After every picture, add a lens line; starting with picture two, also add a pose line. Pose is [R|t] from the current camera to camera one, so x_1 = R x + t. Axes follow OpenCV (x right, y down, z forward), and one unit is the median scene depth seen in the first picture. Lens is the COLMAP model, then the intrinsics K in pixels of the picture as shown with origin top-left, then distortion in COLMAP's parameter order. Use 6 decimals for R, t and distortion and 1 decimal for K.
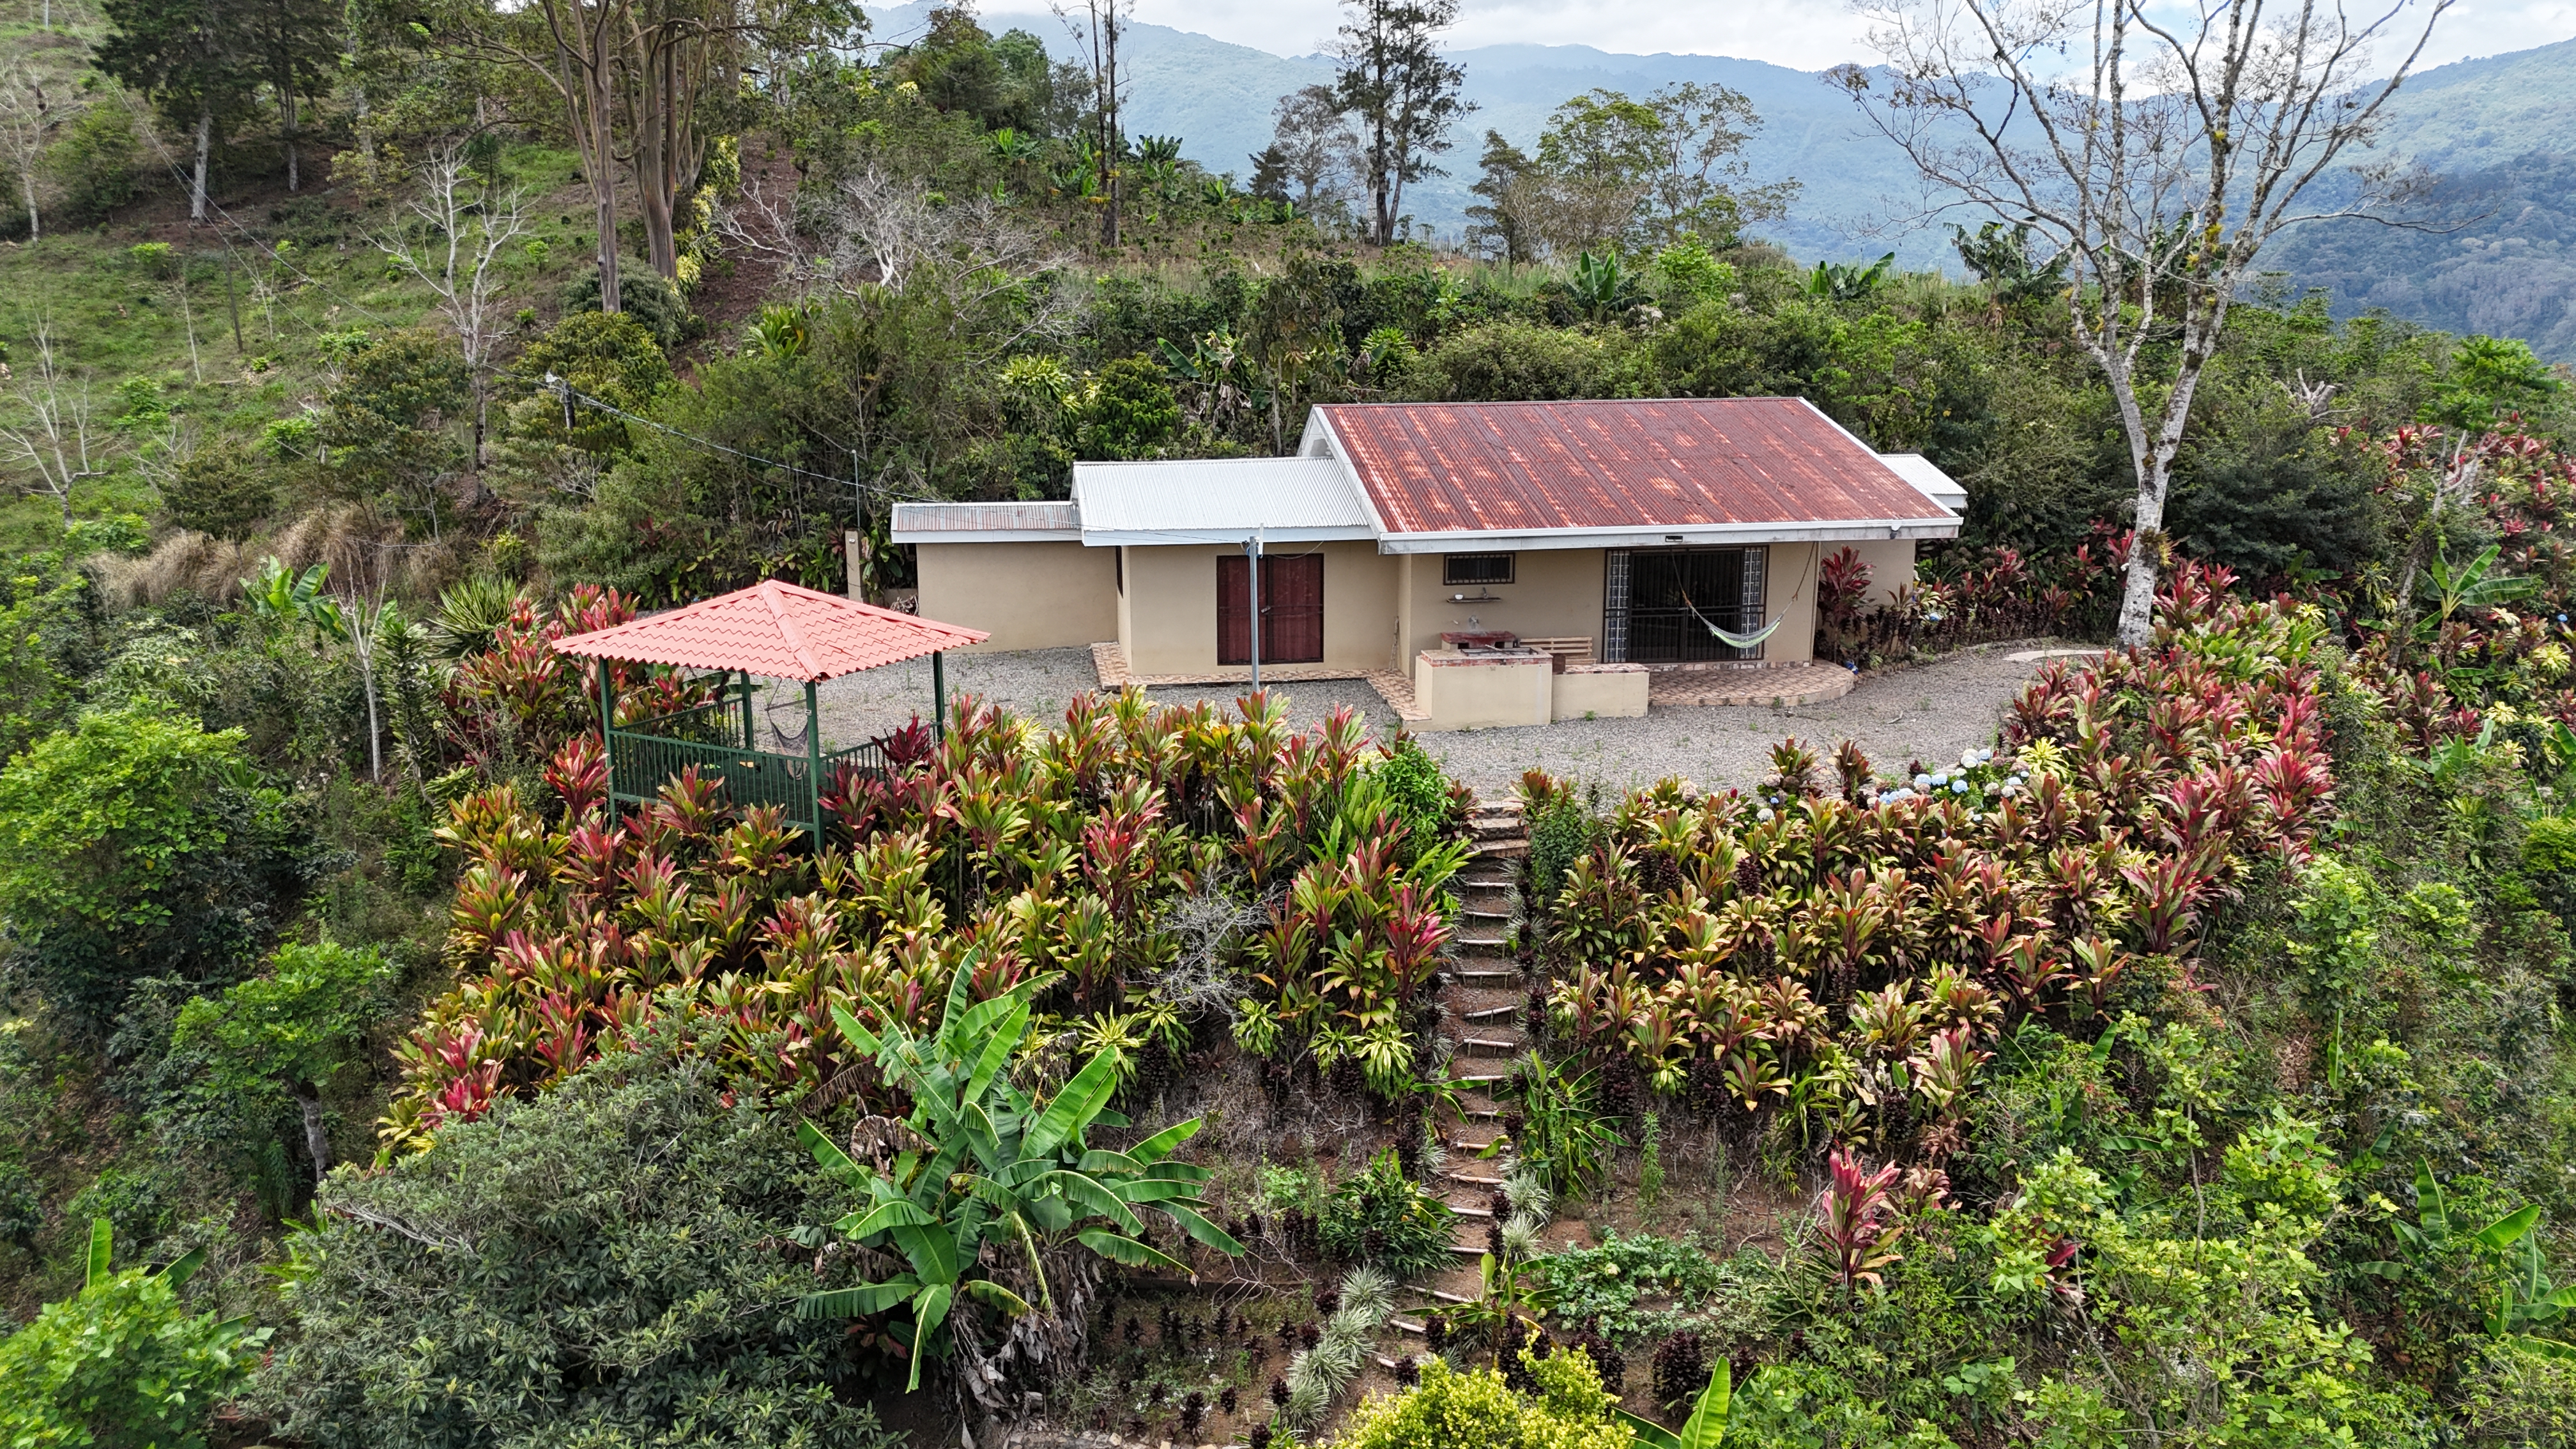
lens RADIAL K [[1859.9, 0, 1286.3], [0, 1859.9, 708.9], [0, 0, 1]] dist [0.064788, -0.057825]
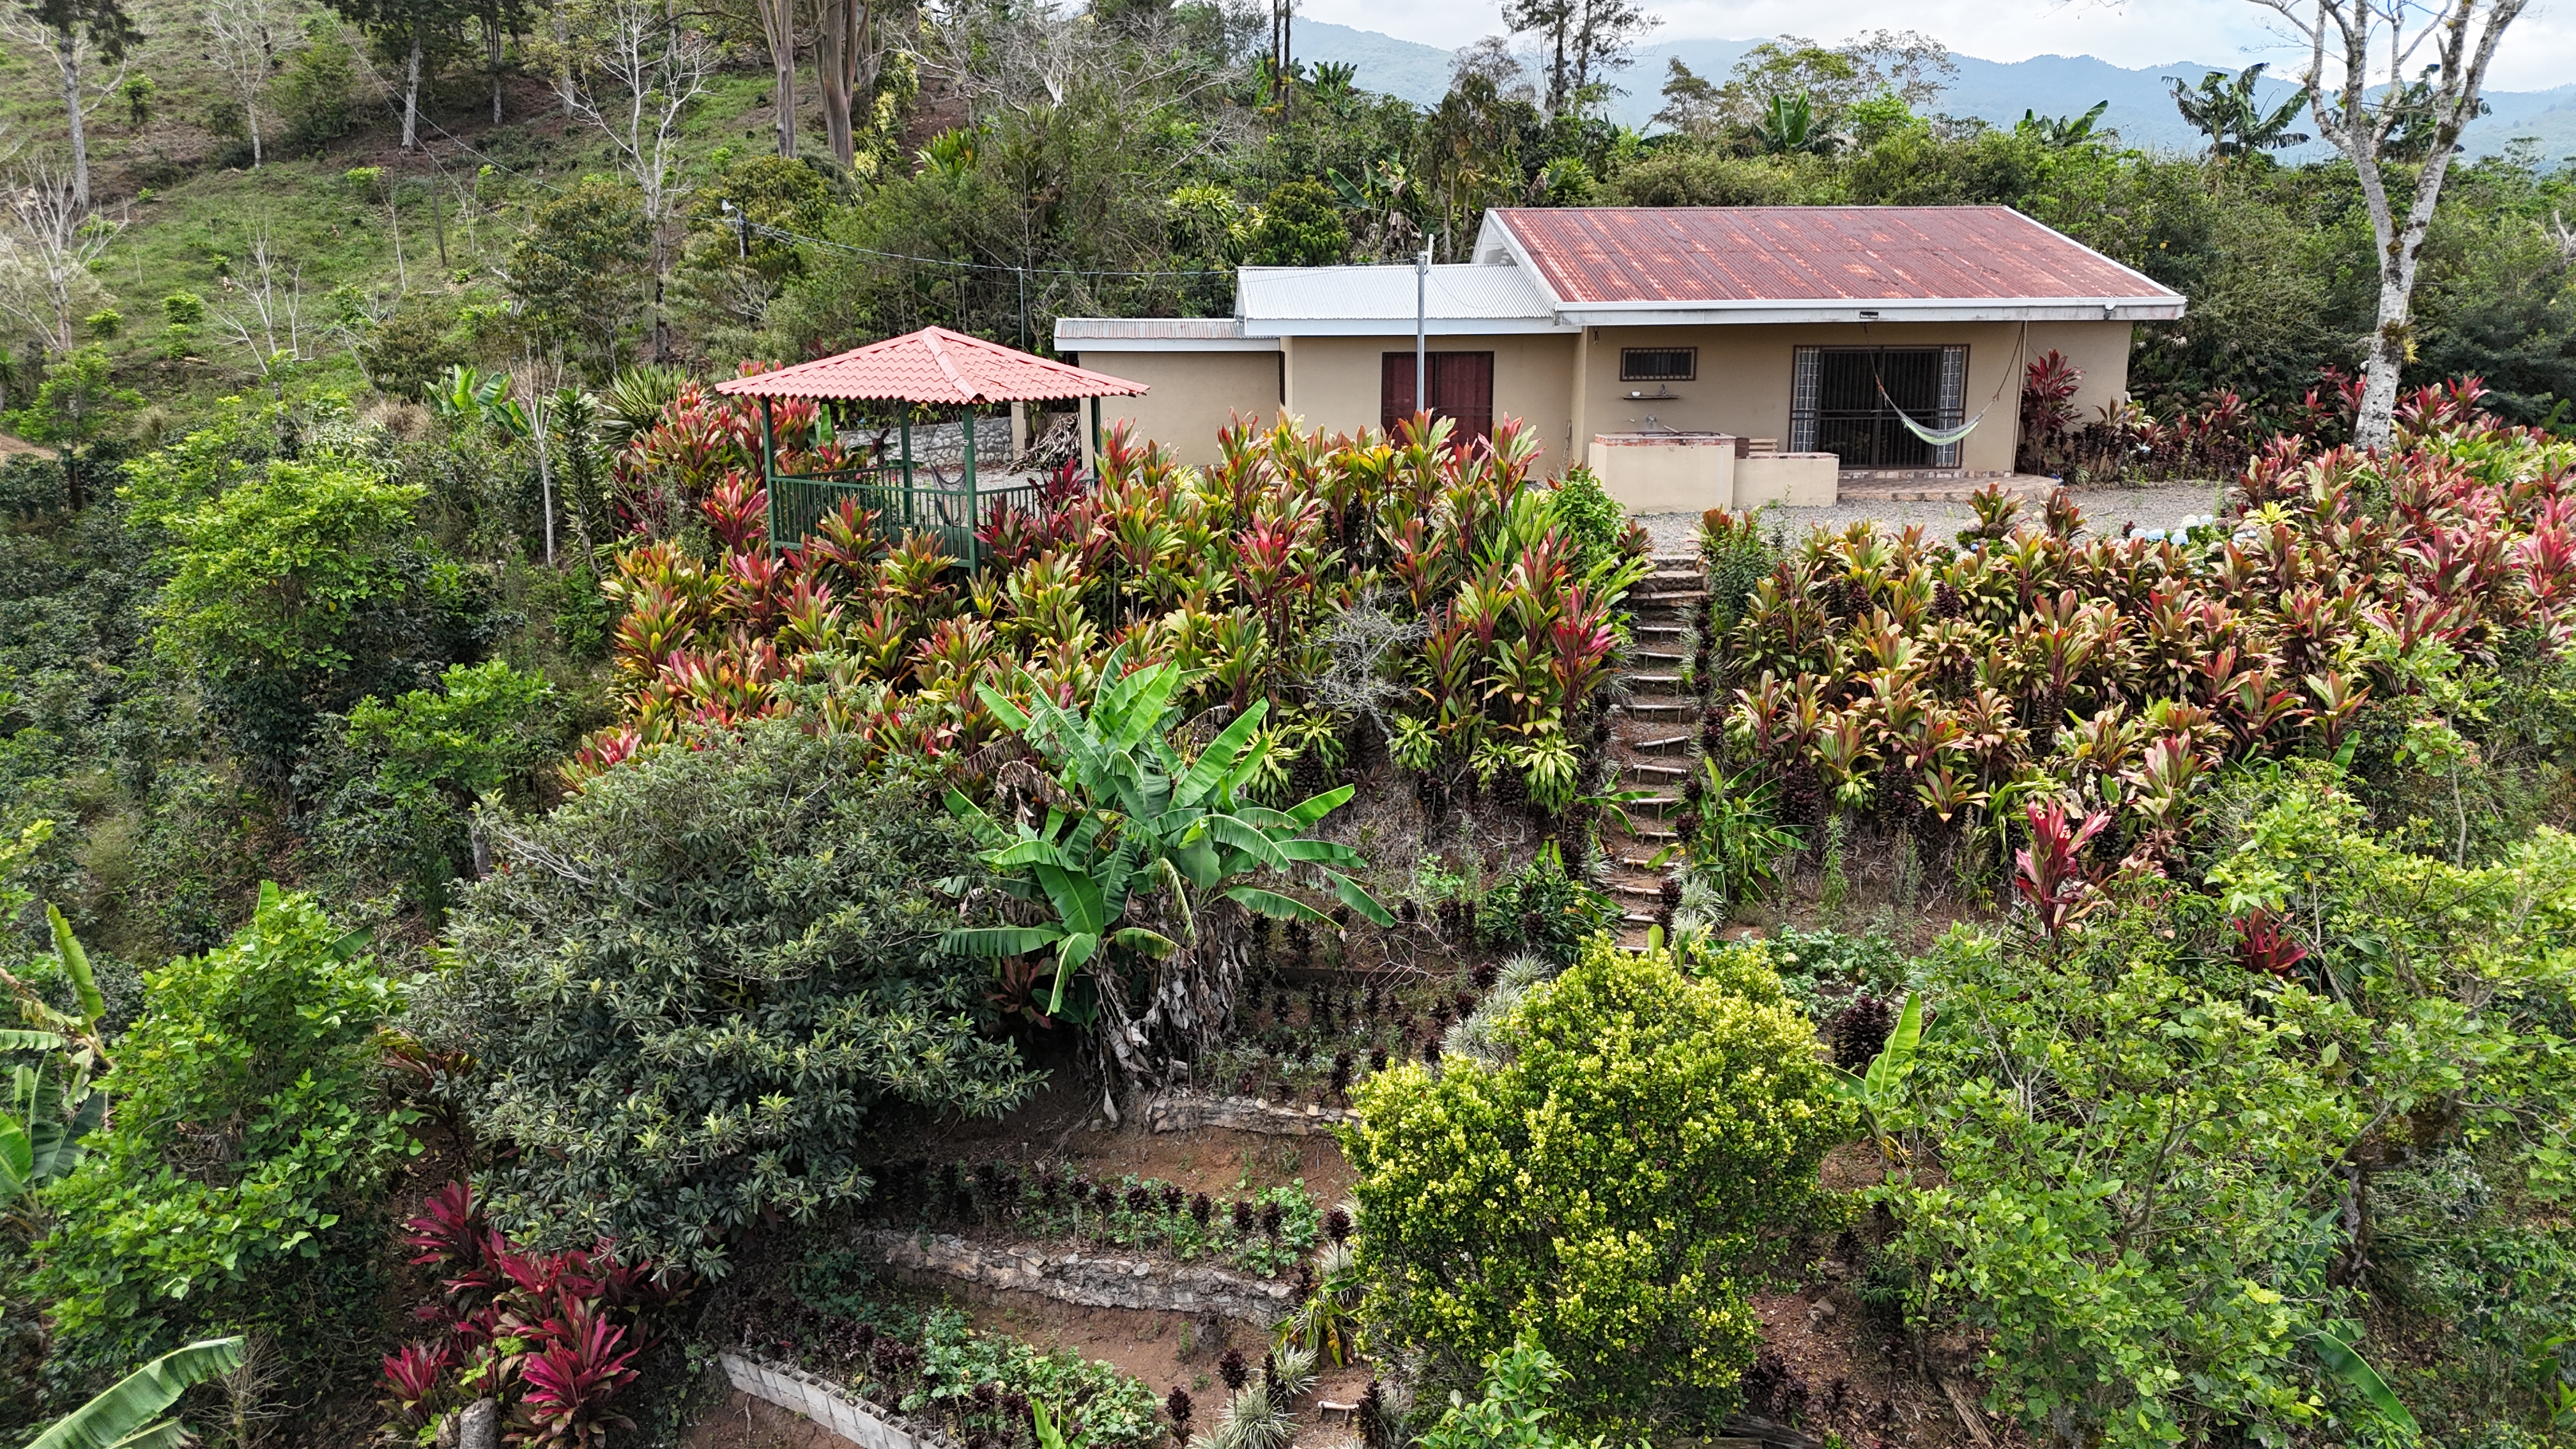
lens RADIAL K [[1859.9, 0, 1290.9], [0, 1859.9, 720.2], [0, 0, 1]] dist [0.064788, -0.057825]
pose [[0.996203, 0.019432, -0.084863, 0.001204], [-0.019148, 0.999808, 0.004161, 0.127746], [0.084928, -0.002520, 0.996384, 0.031154]]
